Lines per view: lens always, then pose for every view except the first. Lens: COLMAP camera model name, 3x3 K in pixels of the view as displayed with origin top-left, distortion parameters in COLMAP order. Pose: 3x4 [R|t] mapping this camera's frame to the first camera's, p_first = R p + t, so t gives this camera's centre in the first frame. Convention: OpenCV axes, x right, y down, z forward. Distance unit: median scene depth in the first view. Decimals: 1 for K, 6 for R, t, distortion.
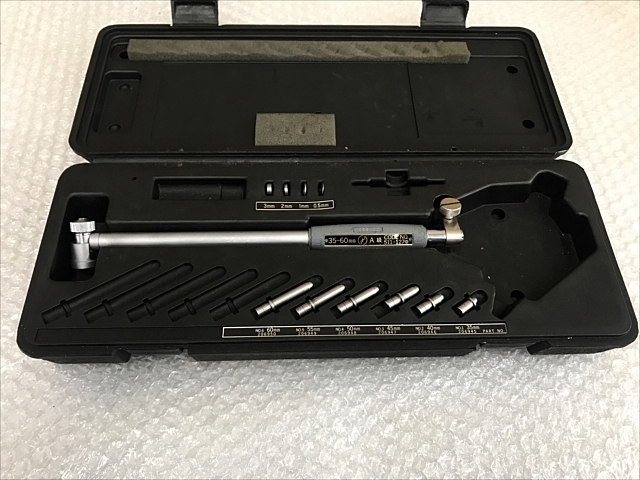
lens RADIAL K [[522.4, 0, 320.0], [0, 522.4, 240.0], [0, 0, 1]] dist [0.005940, 0.000072]
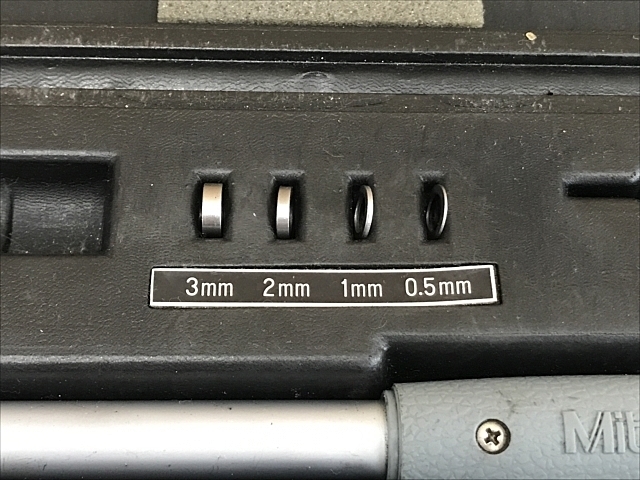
lens RADIAL K [[999.3, 0, 320.0], [0, 999.3, 240.0], [0, 0, 1]] dist [0.048440, 0.050609]
pose [[0.999855, 0.016959, 0.001828, -0.051043], [-0.016990, 0.999684, 0.018515, -0.094802], [-0.001514, -0.018543, 0.999827, 0.570569]]
